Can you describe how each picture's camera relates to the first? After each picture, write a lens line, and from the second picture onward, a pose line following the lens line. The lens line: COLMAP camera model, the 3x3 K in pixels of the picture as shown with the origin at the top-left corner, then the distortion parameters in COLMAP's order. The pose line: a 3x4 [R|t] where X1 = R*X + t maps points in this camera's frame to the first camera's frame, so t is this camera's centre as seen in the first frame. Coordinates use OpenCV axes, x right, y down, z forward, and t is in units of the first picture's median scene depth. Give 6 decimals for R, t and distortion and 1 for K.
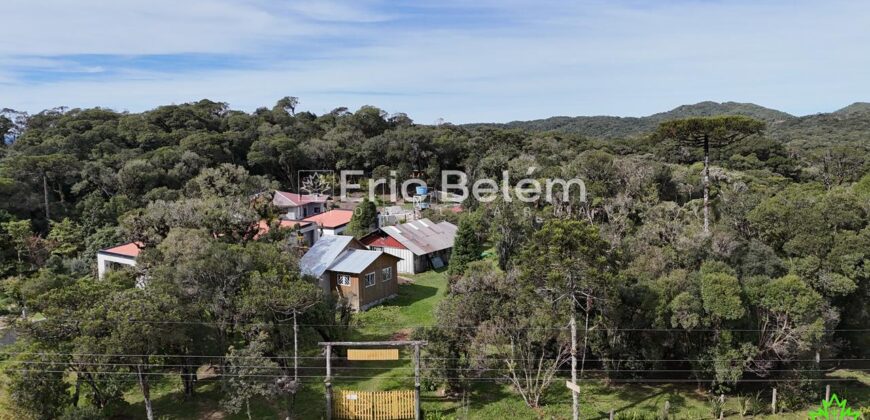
lens RADIAL K [[632.4, 0, 435.0], [0, 632.4, 210.0], [0, 0, 1]] dist [0.100654, -0.109173]
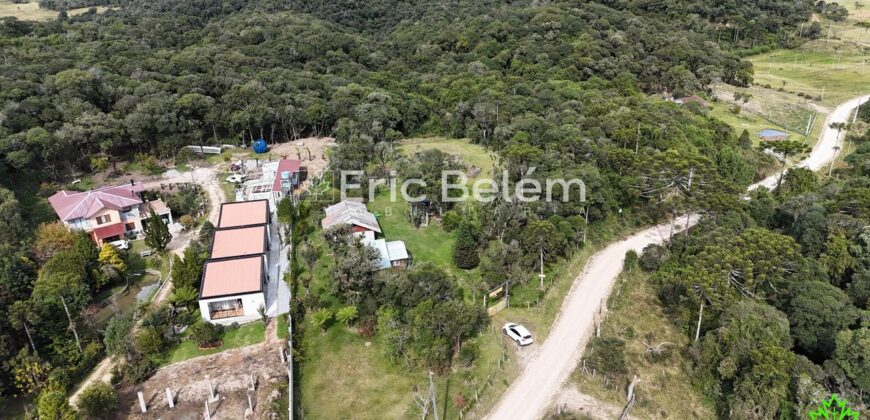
lens RADIAL K [[632.4, 0, 435.0], [0, 632.4, 210.0], [0, 0, 1]] dist [0.100654, -0.109173]
pose [[0.696809, -0.297585, 0.652610, -1.665301], [0.097990, 0.940835, 0.324387, -0.855599], [-0.710531, -0.162087, 0.684743, -0.486764]]
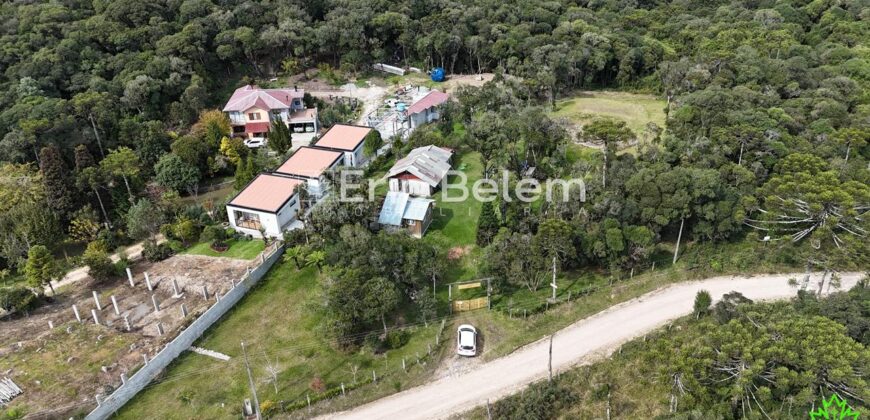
lens RADIAL K [[632.4, 0, 435.0], [0, 632.4, 210.0], [0, 0, 1]] dist [0.100654, -0.109173]
pose [[0.973175, -0.130497, 0.189475, -0.532183], [0.048662, 0.921691, 0.384861, -0.780479], [-0.224860, -0.365317, 0.903317, -0.774909]]
